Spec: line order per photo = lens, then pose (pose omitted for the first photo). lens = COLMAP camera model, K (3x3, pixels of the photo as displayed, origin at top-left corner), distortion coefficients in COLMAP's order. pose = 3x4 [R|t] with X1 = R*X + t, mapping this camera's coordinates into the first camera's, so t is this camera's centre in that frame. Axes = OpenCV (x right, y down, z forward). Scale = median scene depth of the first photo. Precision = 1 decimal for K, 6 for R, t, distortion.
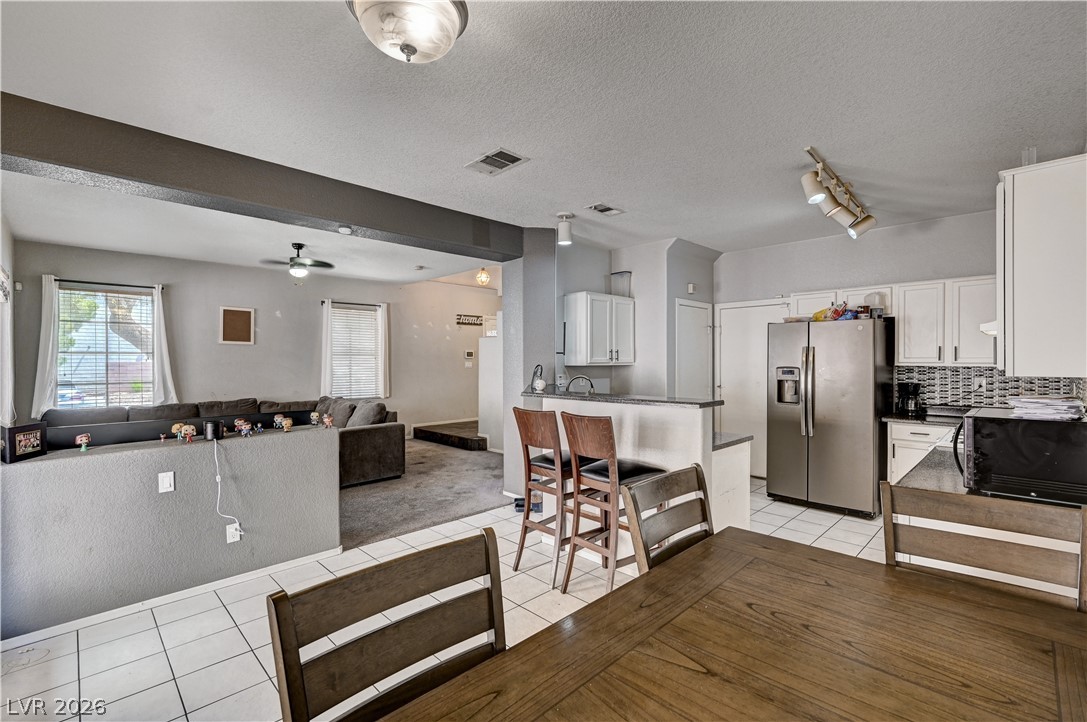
lens RADIAL K [[479.8, 0, 544.3], [0, 479.8, 365.2], [0, 0, 1]] dist [-0.003942, 0.000237]
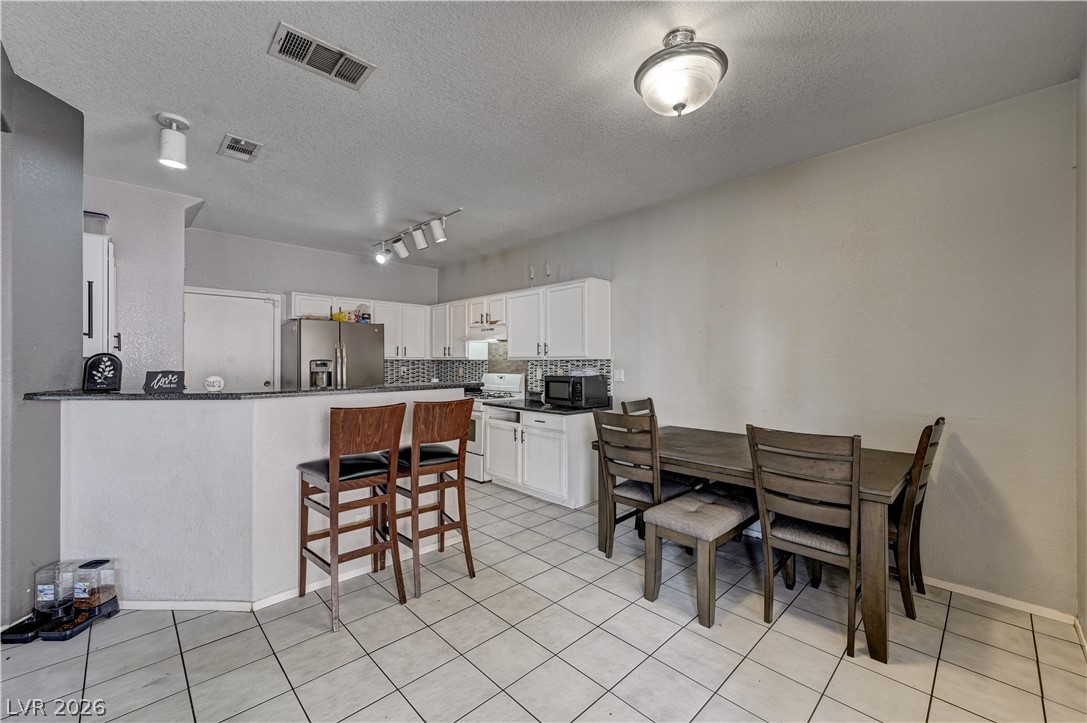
lens RADIAL K [[434.9, 0, 551.7], [0, 434.9, 362.9], [0, 0, 1]] dist [-0.003128, 0.002358]
pose [[-0.001554, -0.000908, 0.999998, -0.509655], [0.010183, 0.999948, 0.000924, 0.014950], [-0.999947, 0.010184, -0.001545, 0.469304]]
